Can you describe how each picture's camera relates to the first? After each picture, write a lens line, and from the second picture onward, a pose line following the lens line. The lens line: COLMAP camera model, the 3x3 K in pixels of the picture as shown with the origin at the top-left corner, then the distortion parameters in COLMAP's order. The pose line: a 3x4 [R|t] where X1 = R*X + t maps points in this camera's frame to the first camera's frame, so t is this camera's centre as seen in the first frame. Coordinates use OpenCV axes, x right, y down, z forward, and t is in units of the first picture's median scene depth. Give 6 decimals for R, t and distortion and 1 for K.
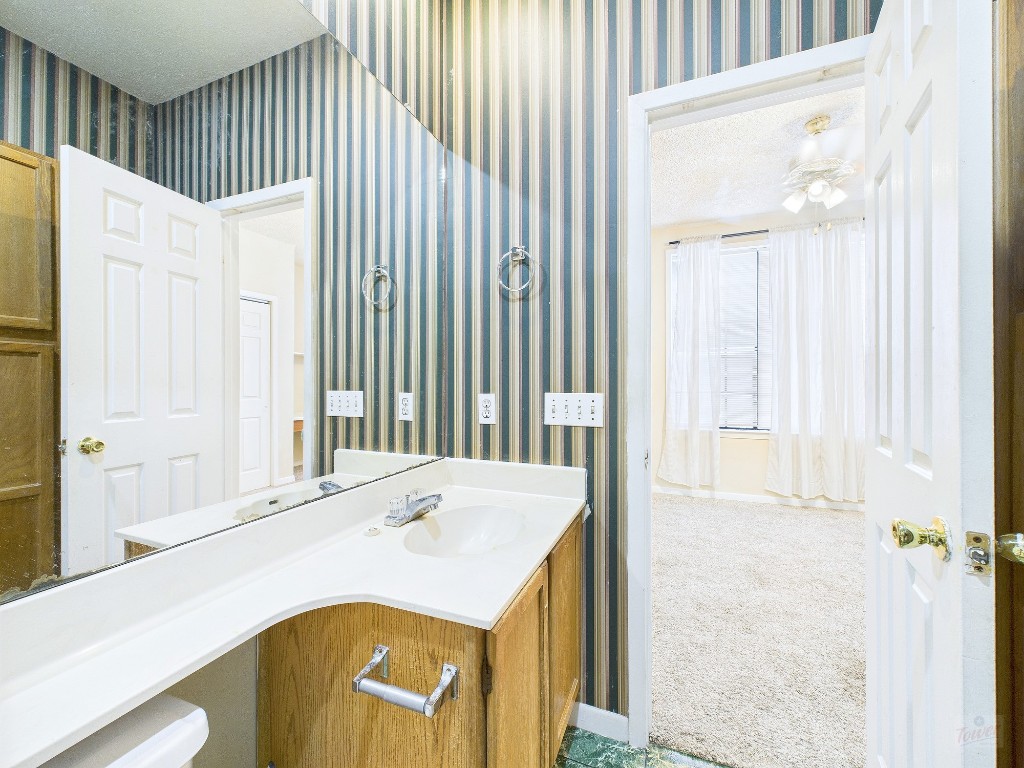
lens RADIAL K [[412.4, 0, 511.2], [0, 412.4, 382.6], [0, 0, 1]] dist [0.001732, -0.000044]
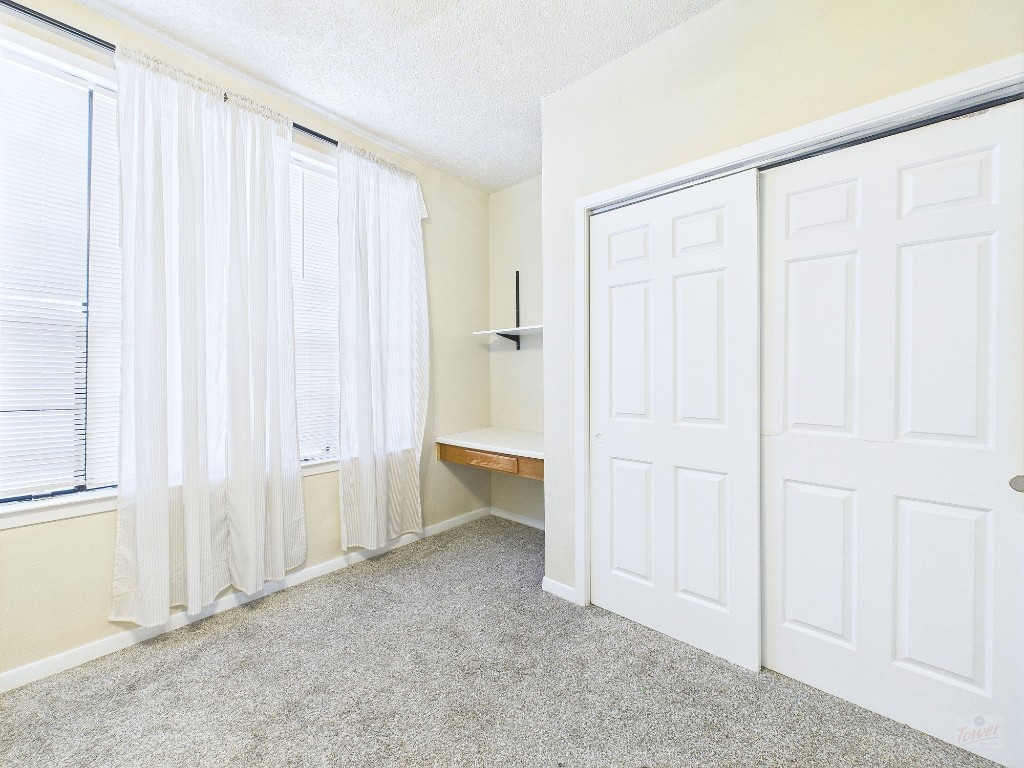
lens RADIAL K [[412.4, 0, 511.5], [0, 412.4, 381.0], [0, 0, 1]] dist [0.001732, -0.000044]
pose [[0.333390, -0.000277, 0.942789, 0.348264], [-0.008864, 0.999955, 0.003428, -0.009392], [-0.942747, -0.009499, 0.333372, 0.445597]]
